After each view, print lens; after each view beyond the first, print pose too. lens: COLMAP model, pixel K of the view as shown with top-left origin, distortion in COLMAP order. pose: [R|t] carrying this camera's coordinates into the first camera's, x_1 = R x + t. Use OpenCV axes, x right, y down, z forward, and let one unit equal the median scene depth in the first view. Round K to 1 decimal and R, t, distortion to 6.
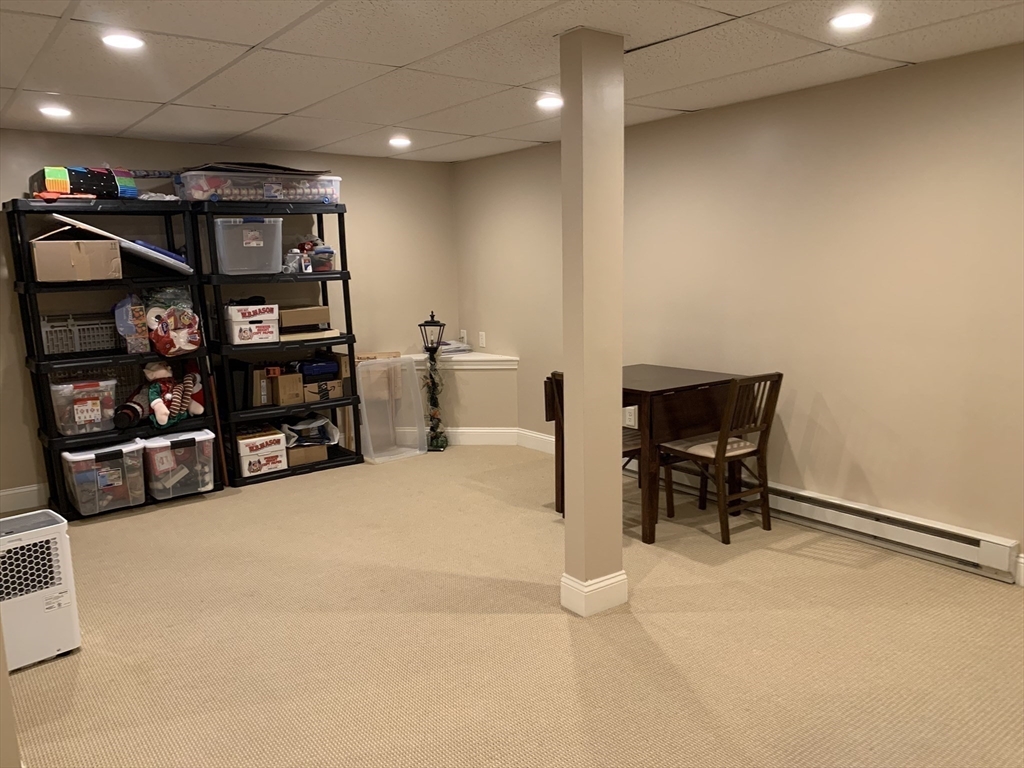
lens RADIAL K [[768.8, 0, 512.0], [0, 768.8, 384.0], [0, 0, 1]] dist [0.084290, -0.147450]
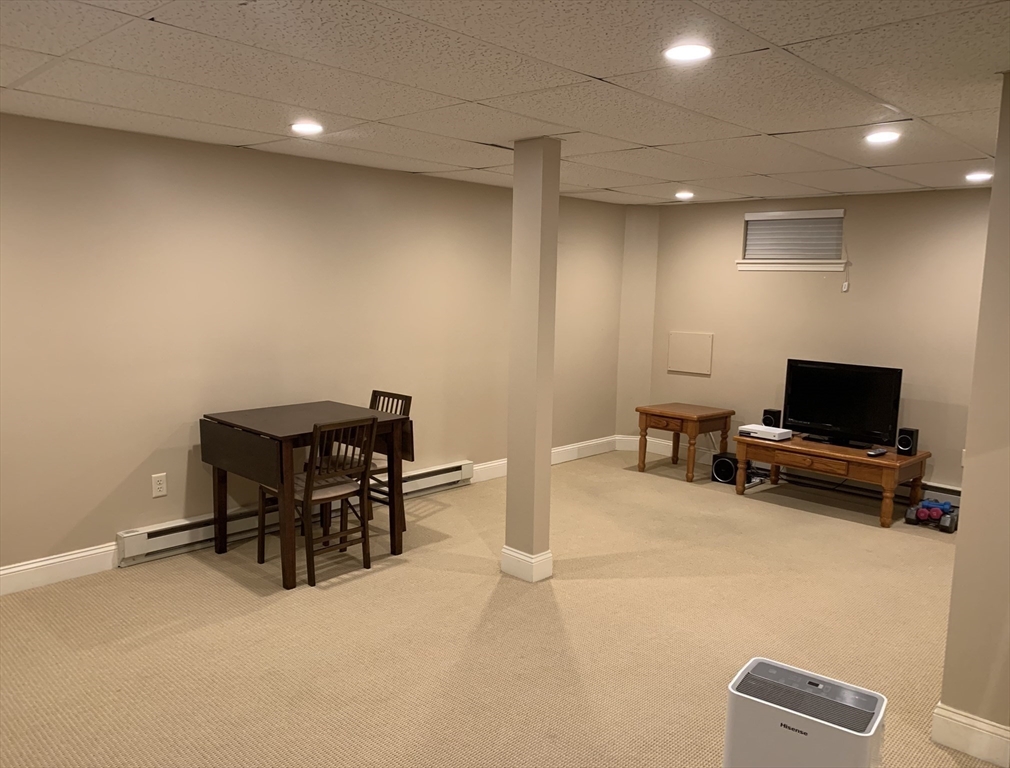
lens RADIAL K [[797.7, 0, 505.0], [0, 797.7, 384.0], [0, 0, 1]] dist [0.000938, -0.000158]
pose [[-0.142486, -0.106226, 0.984080, -1.004677], [0.154707, 0.979615, 0.128144, -0.160489], [-0.977632, 0.170503, -0.123147, 1.039247]]
